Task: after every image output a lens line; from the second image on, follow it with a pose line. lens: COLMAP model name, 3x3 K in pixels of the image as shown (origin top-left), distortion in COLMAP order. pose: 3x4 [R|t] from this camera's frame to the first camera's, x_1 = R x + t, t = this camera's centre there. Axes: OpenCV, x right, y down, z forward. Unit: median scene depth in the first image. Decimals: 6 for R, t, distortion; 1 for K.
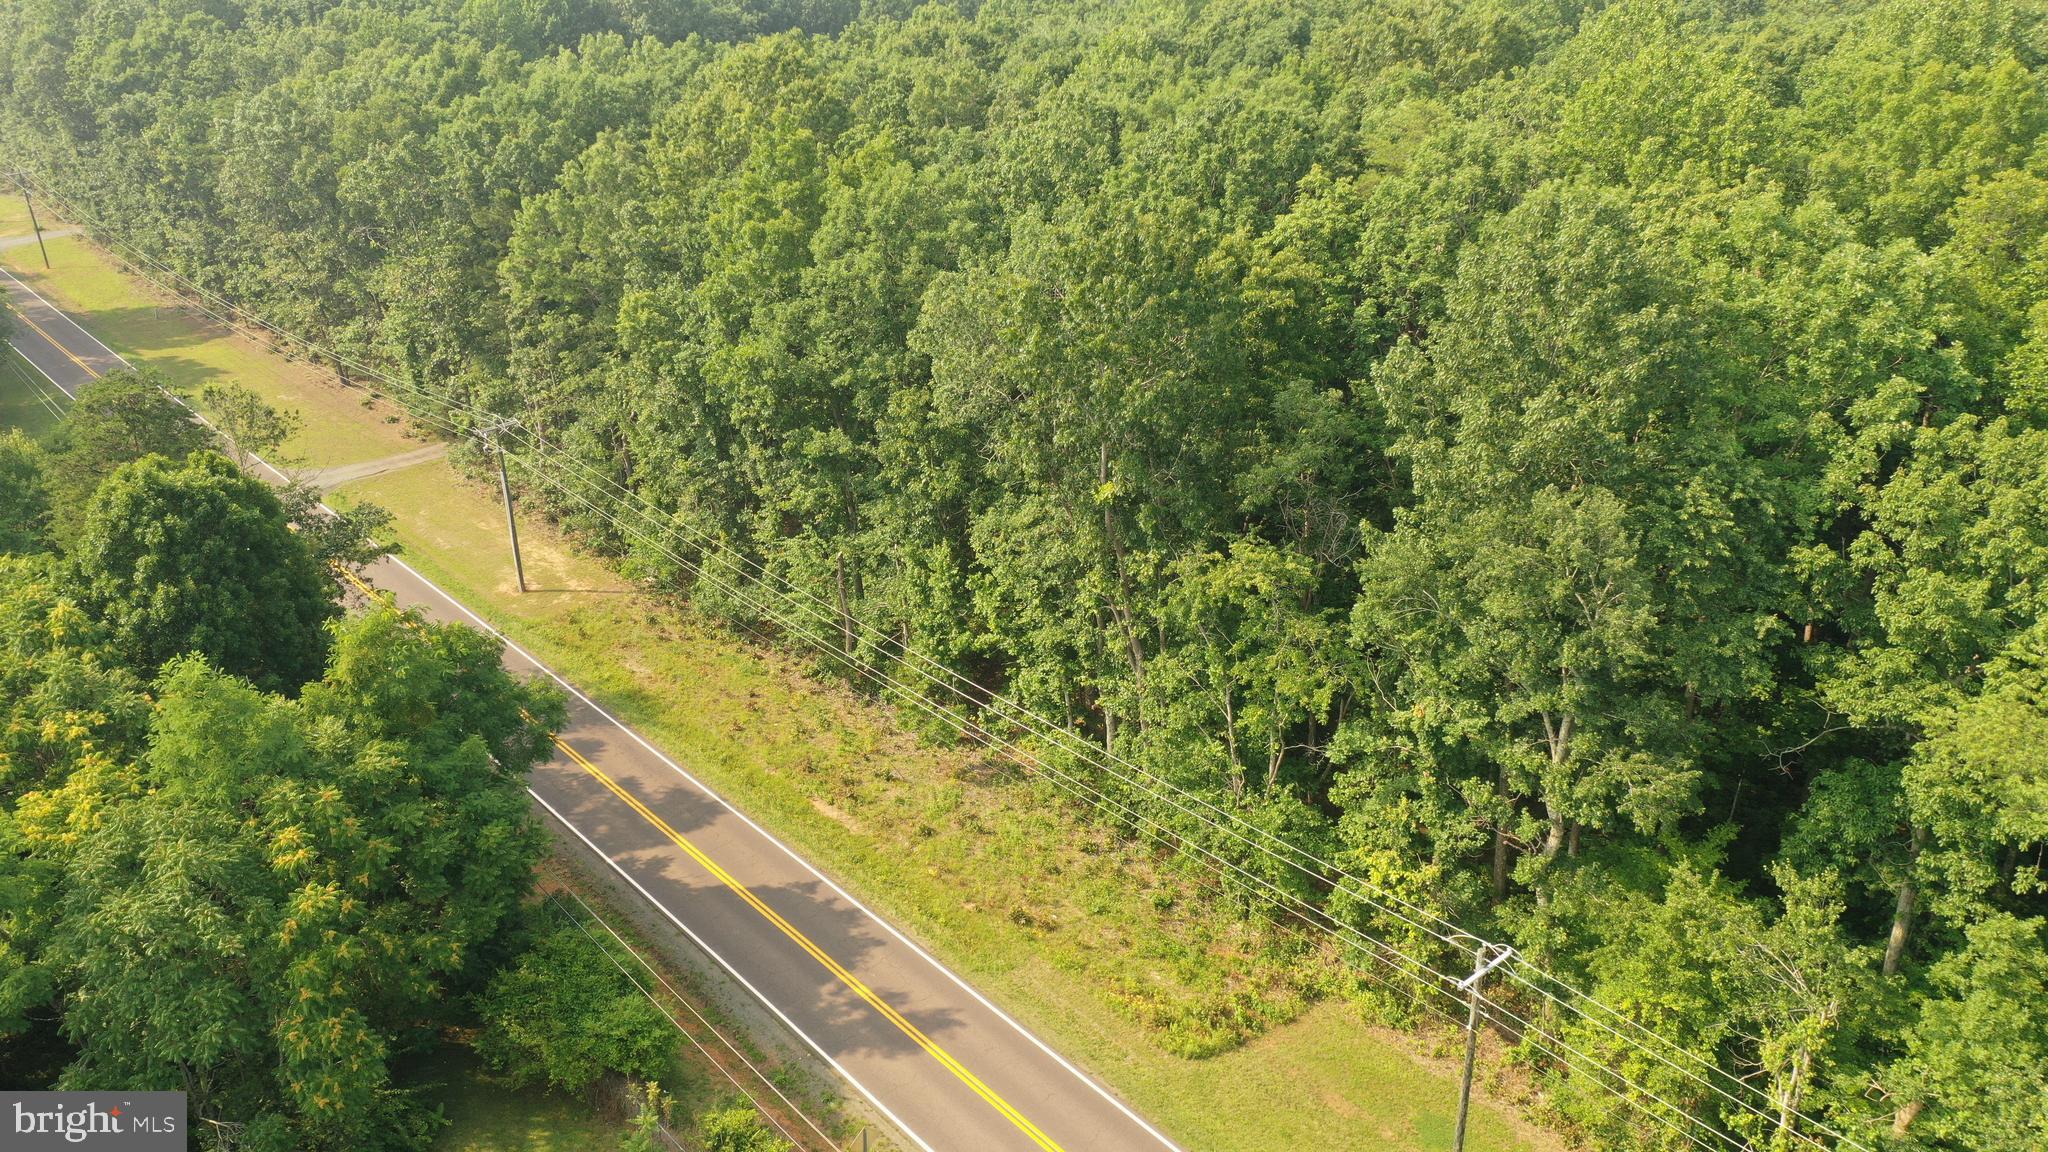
lens RADIAL K [[1642.5, 0, 1040.6], [0, 1642.5, 573.7], [0, 0, 1]] dist [-0.002364, -0.000310]
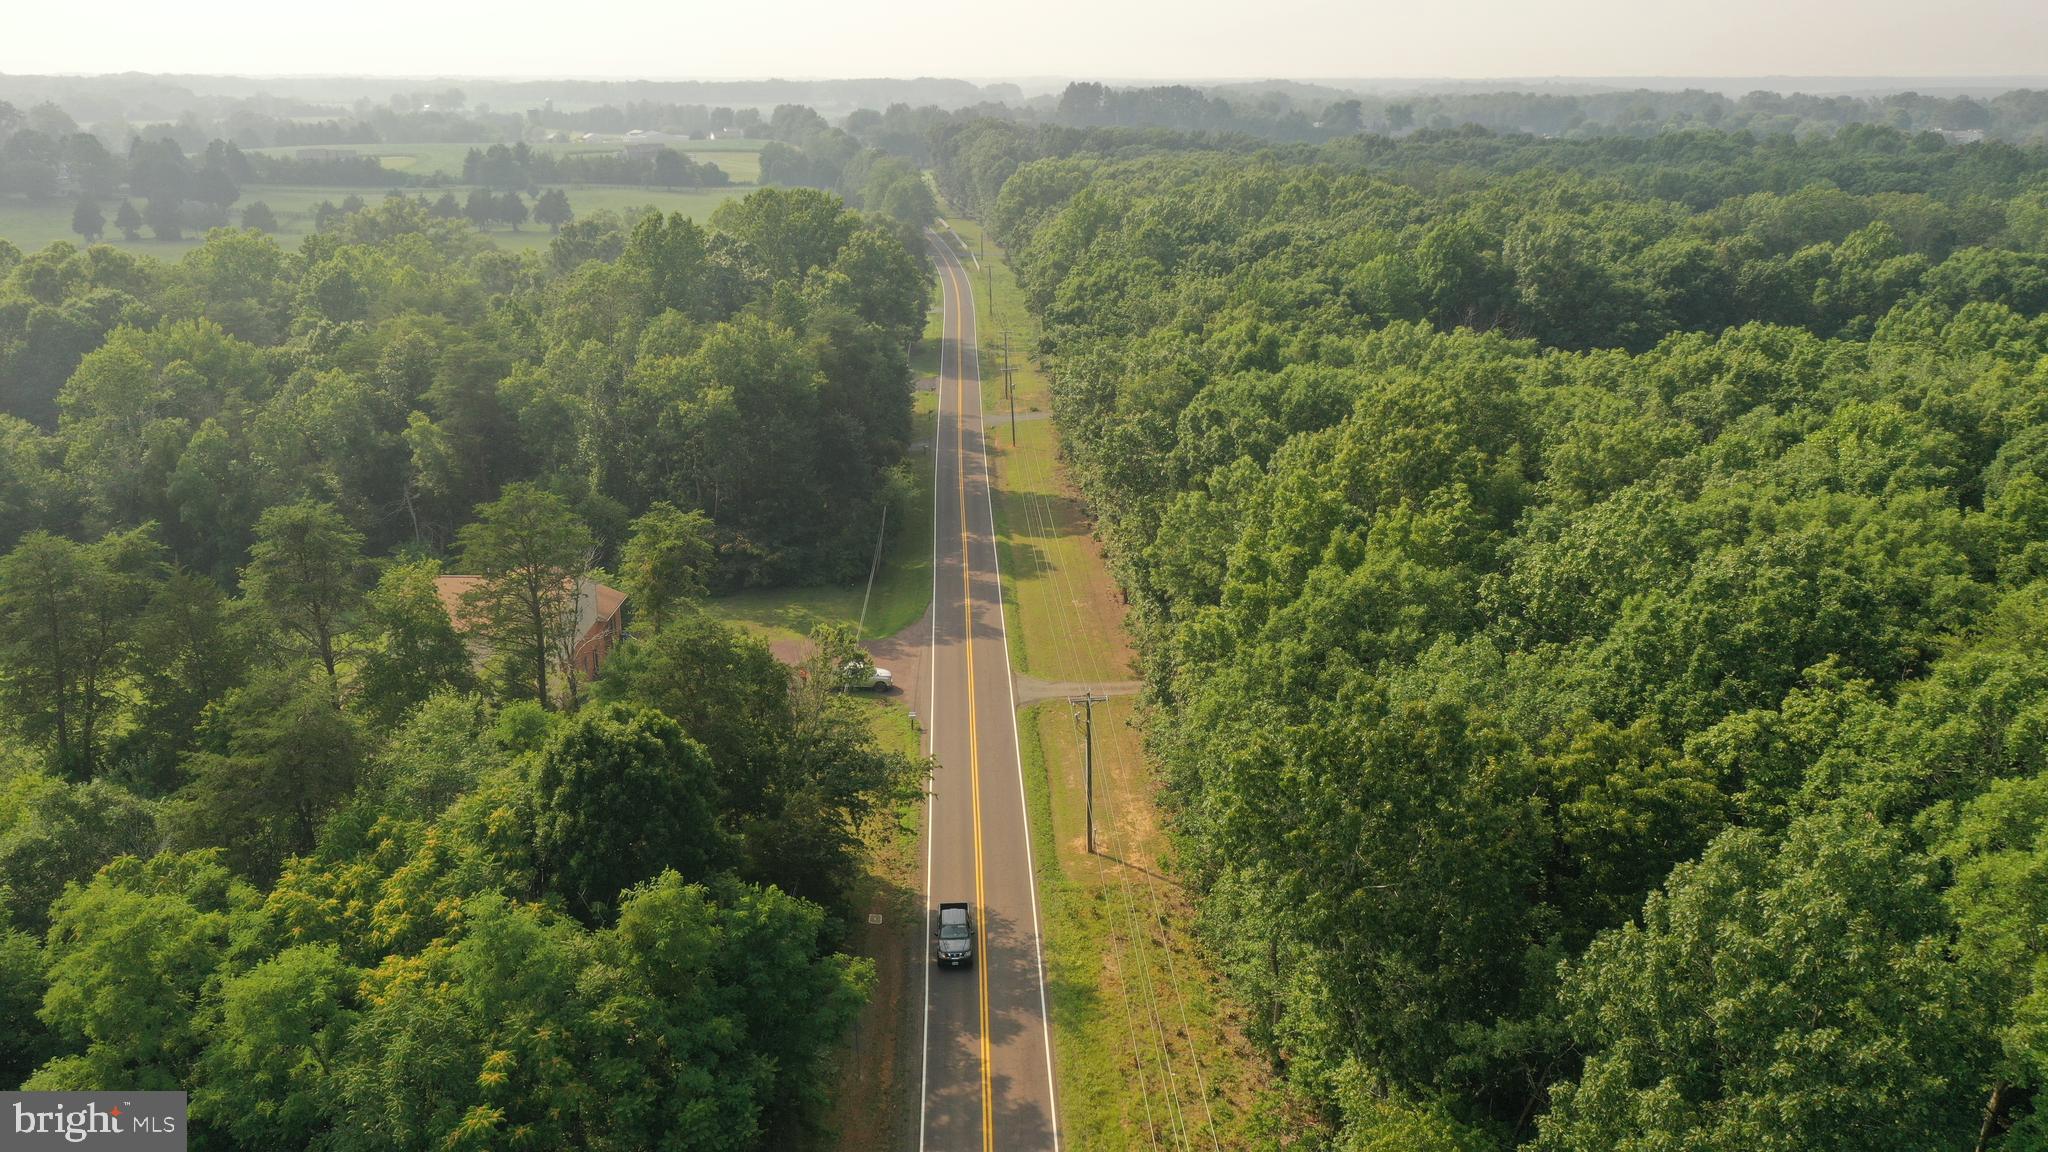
lens RADIAL K [[1642.5, 0, 1017.9], [0, 1642.5, 568.4], [0, 0, 1]] dist [-0.002364, -0.000310]
pose [[0.779456, 0.188885, -0.597303, 0.394229], [-0.253717, 0.966947, -0.025313, -0.203270], [0.572780, 0.171276, 0.801616, 0.146705]]
